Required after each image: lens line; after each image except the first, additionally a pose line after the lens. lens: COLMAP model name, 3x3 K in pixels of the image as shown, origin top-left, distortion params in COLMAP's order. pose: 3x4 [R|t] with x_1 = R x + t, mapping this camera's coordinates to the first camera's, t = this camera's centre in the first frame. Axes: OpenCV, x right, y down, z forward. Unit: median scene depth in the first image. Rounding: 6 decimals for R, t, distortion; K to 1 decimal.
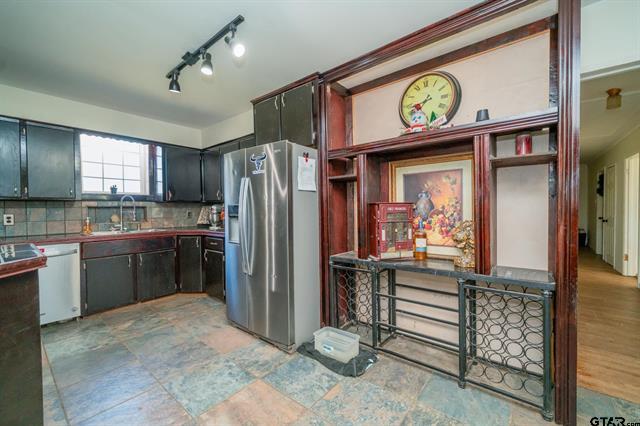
lens RADIAL K [[255.6, 0, 320.0], [0, 255.6, 213.0], [0, 0, 1]] dist [0.016580, -0.000010]
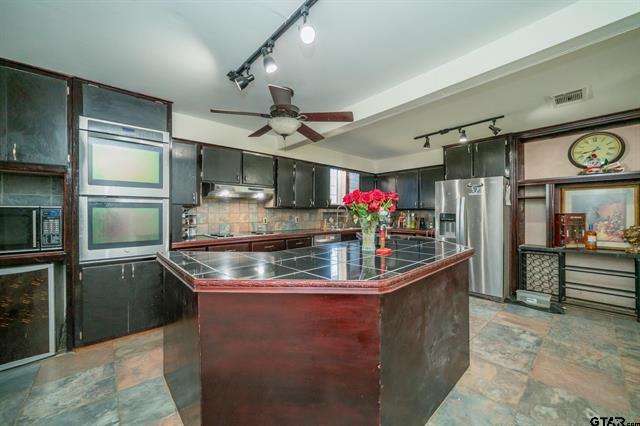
lens RADIAL K [[237.6, 0, 320.0], [0, 237.6, 213.0], [0, 0, 1]] dist [-0.000275, 0.000219]
pose [[0.988720, 0.011786, -0.149309, -1.033872], [-0.013927, 0.999815, -0.013303, -0.001647], [0.149124, 0.015232, 0.988701, -0.698153]]
